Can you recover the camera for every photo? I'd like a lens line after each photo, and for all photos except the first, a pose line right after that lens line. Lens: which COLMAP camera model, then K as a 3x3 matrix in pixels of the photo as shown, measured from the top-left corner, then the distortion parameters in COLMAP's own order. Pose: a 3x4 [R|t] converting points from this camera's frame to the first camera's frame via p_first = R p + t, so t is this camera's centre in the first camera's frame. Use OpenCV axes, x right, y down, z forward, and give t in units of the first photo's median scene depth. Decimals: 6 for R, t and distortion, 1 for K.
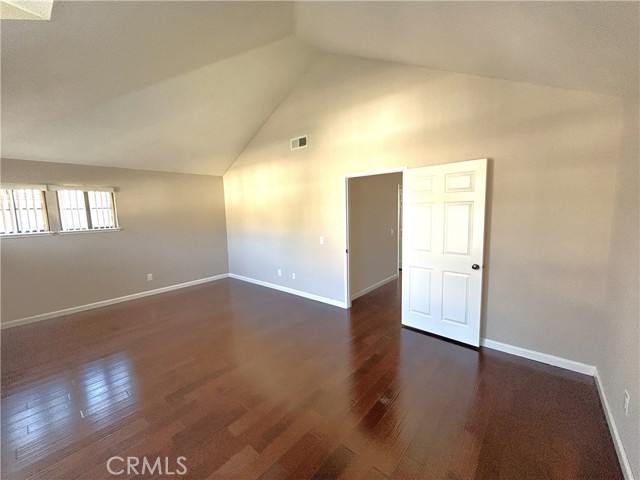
lens RADIAL K [[258.8, 0, 319.1], [0, 258.8, 241.1], [0, 0, 1]] dist [-0.000263, -0.000053]
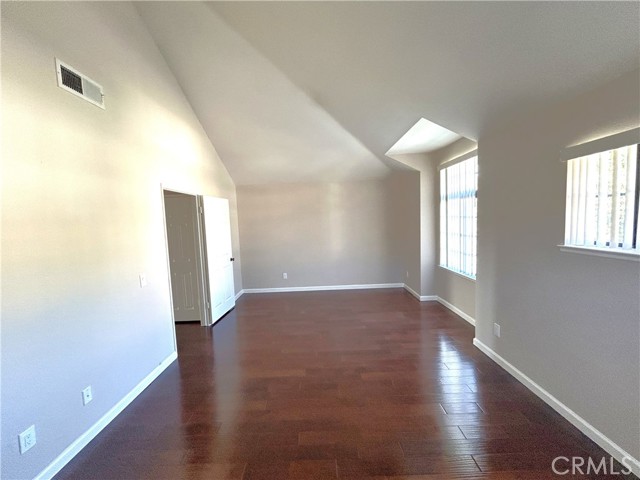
lens RADIAL K [[260.6, 0, 319.2], [0, 260.6, 238.3], [0, 0, 1]] dist [0.001384, -0.000052]
pose [[-0.666681, -0.002806, 0.745338, -0.669810], [0.145247, 0.980333, 0.133609, -0.113591], [-0.731054, 0.197333, -0.653161, 1.016744]]
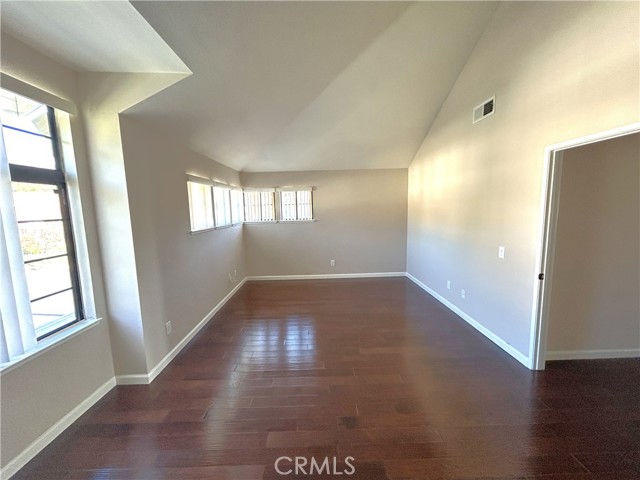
lens RADIAL K [[260.6, 0, 319.2], [0, 260.6, 238.3], [0, 0, 1]] dist [0.001384, -0.000052]
pose [[0.663449, 0.096115, -0.742022, 0.184731], [-0.083256, 0.995040, 0.054448, -0.033947], [0.743575, 0.025654, 0.668160, 0.198314]]
